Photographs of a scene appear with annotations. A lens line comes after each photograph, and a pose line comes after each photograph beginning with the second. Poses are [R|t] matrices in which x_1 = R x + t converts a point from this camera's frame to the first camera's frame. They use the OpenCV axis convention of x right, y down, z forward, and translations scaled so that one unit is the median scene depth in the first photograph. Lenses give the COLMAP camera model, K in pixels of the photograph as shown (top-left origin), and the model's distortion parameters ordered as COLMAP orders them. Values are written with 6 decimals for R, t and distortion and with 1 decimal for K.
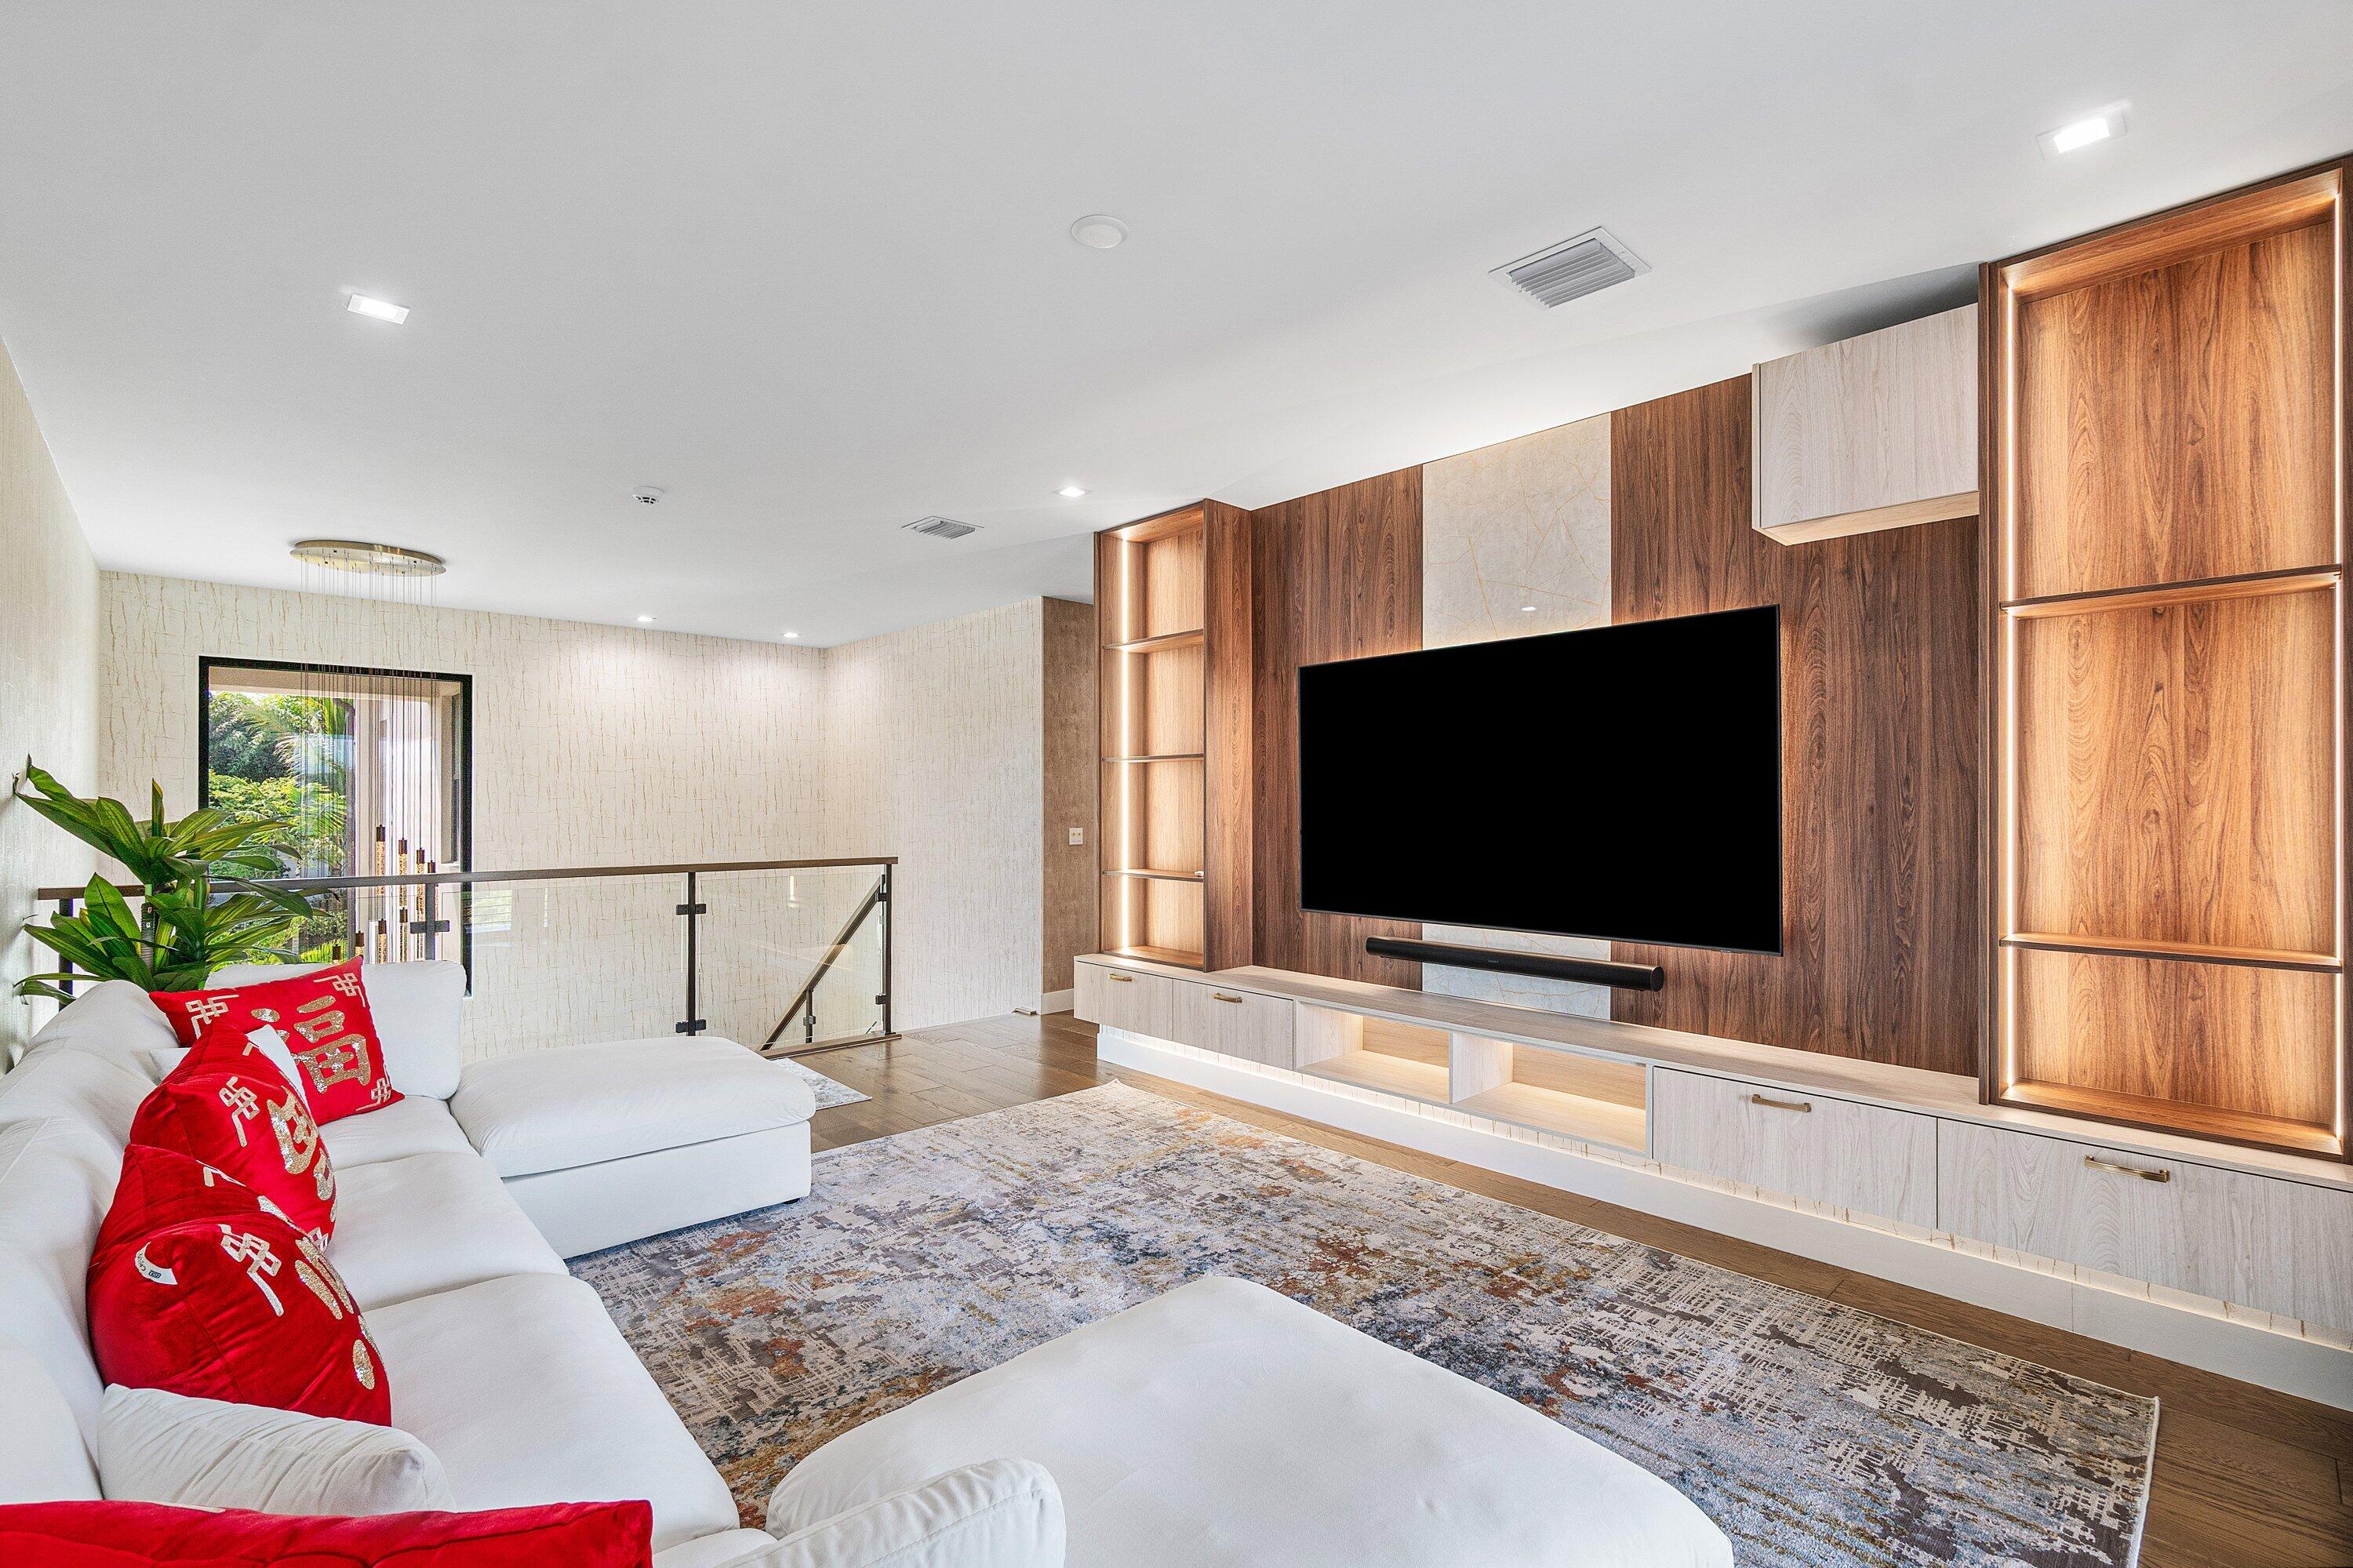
lens RADIAL K [[1031.0, 0, 1172.4], [0, 1031.0, 795.6], [0, 0, 1]] dist [0.003489, -0.000255]
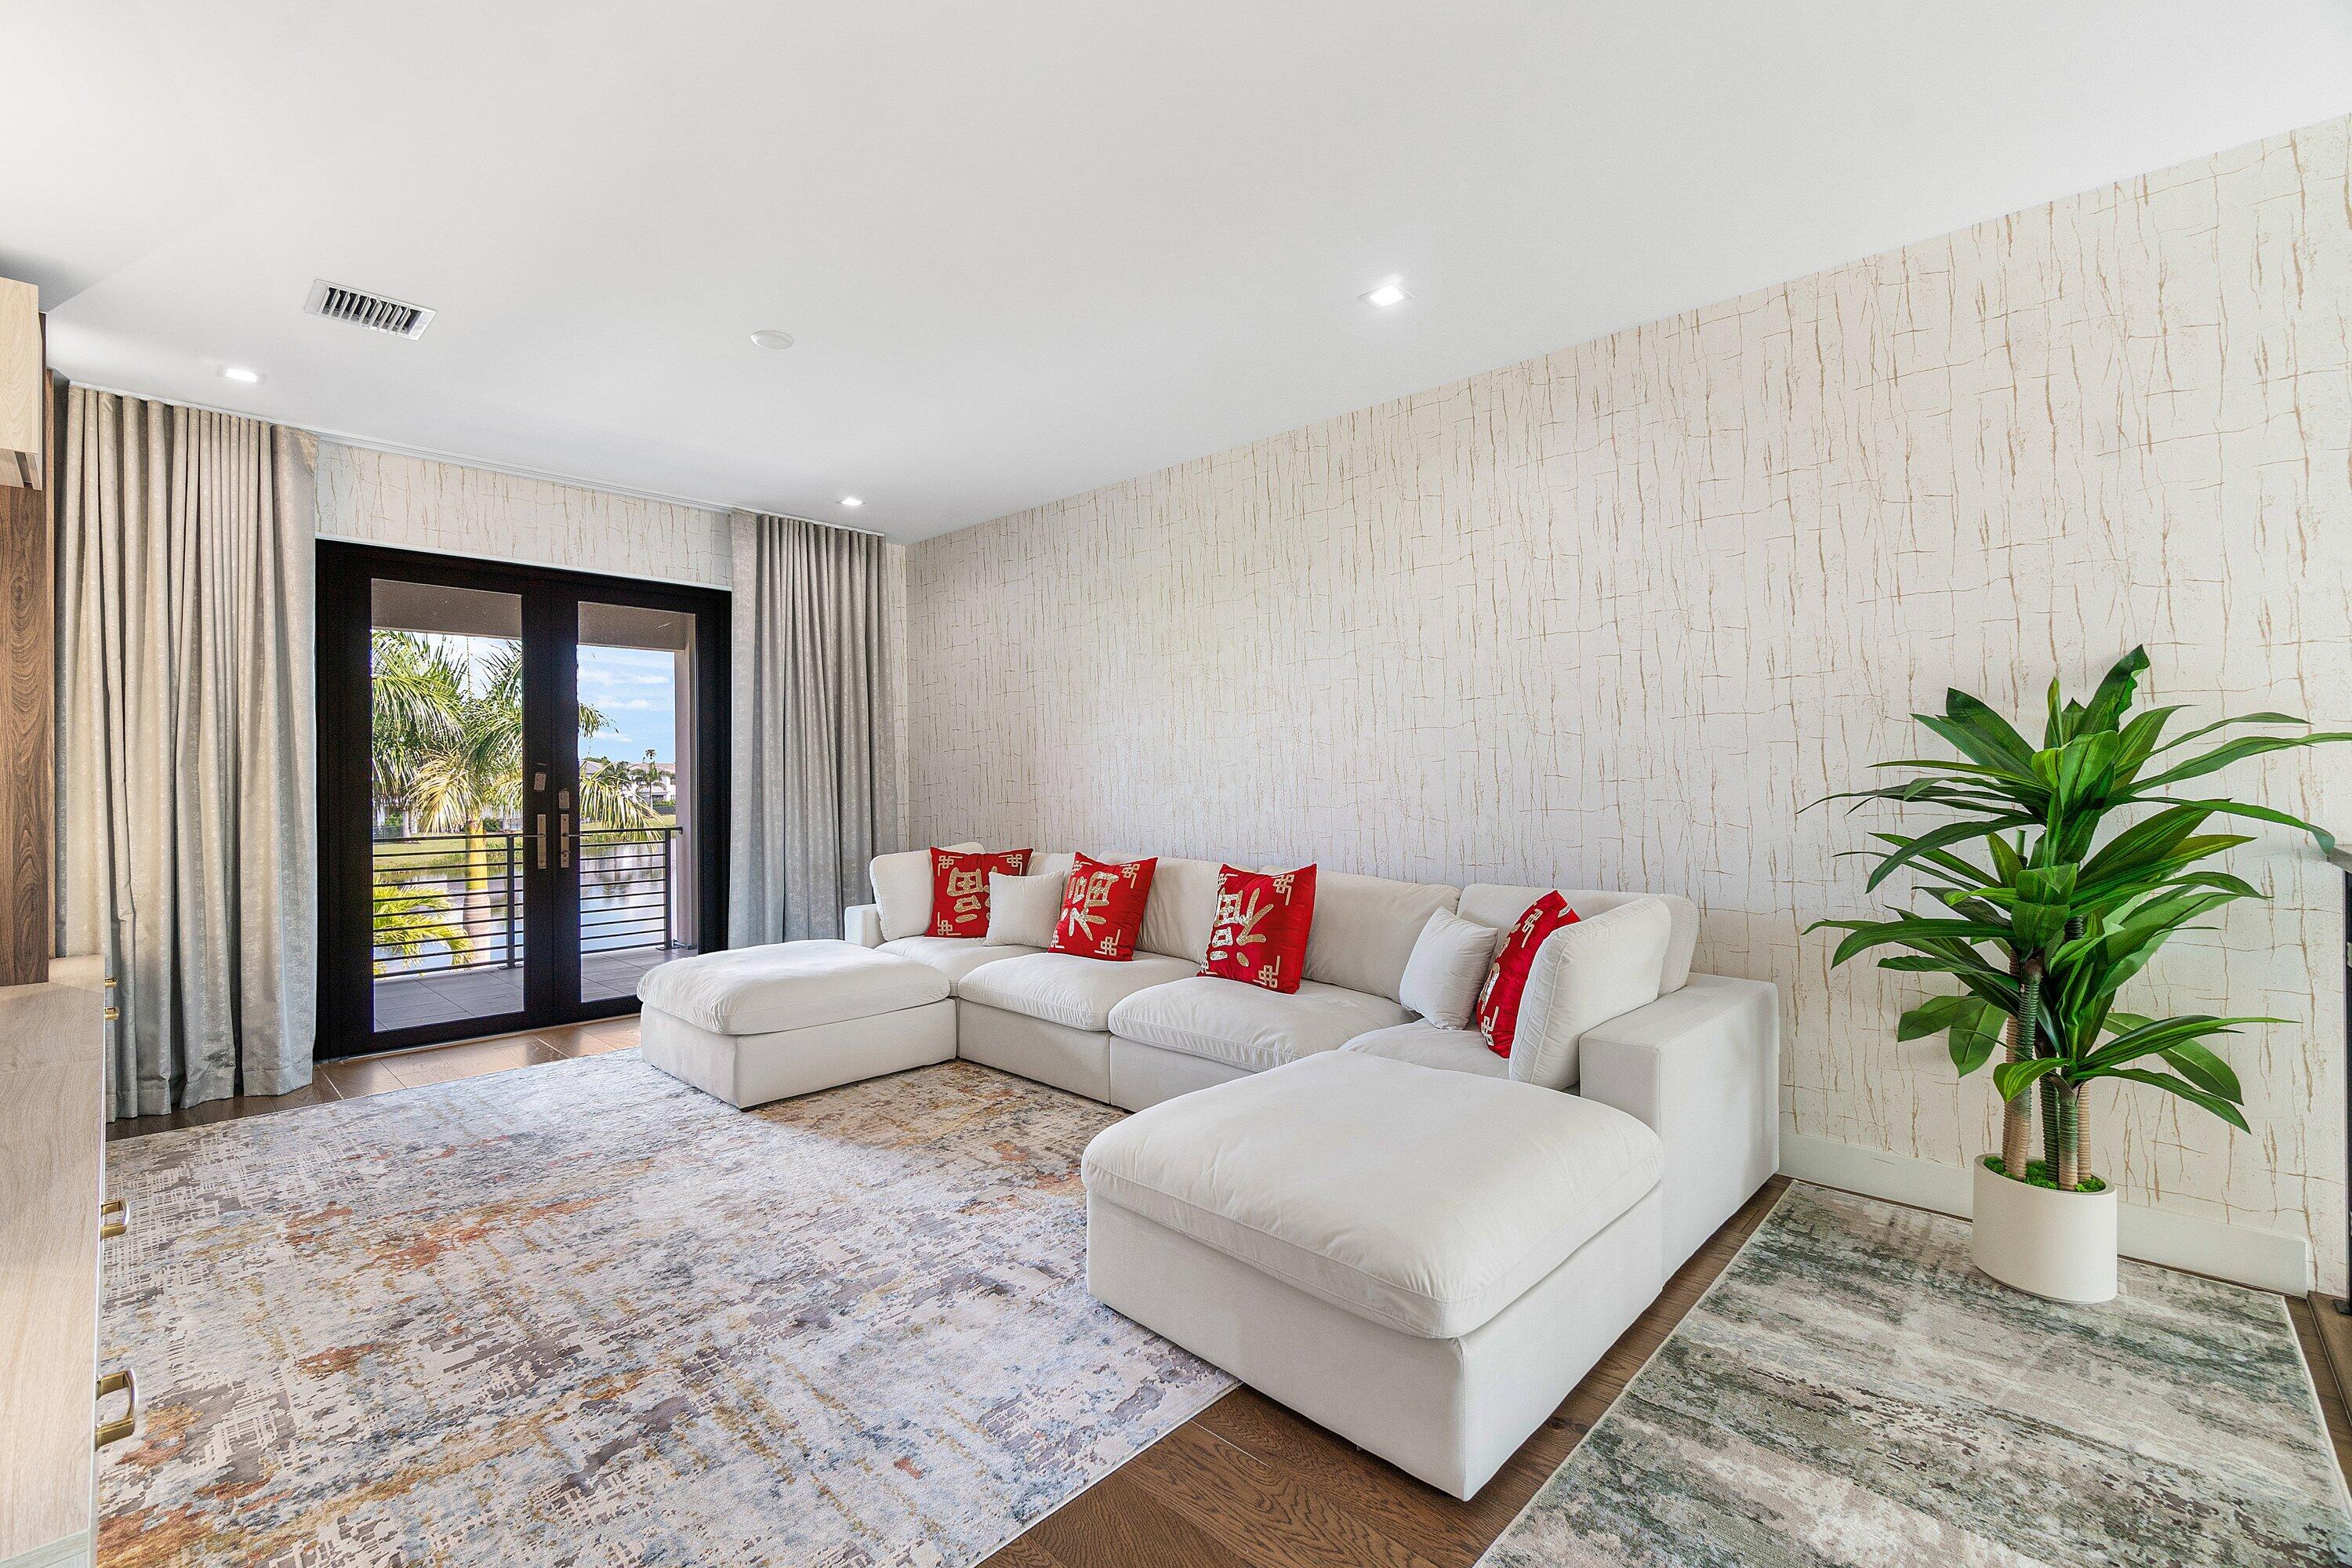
lens RADIAL K [[1030.5, 0, 1180.0], [0, 1030.5, 786.4], [0, 0, 1]] dist [0.003489, -0.000255]
pose [[-0.997871, 0.005392, -0.064994, -0.402583], [0.006156, 0.999914, -0.011552, 0.064718], [0.064926, -0.011928, -0.997819, 1.842457]]
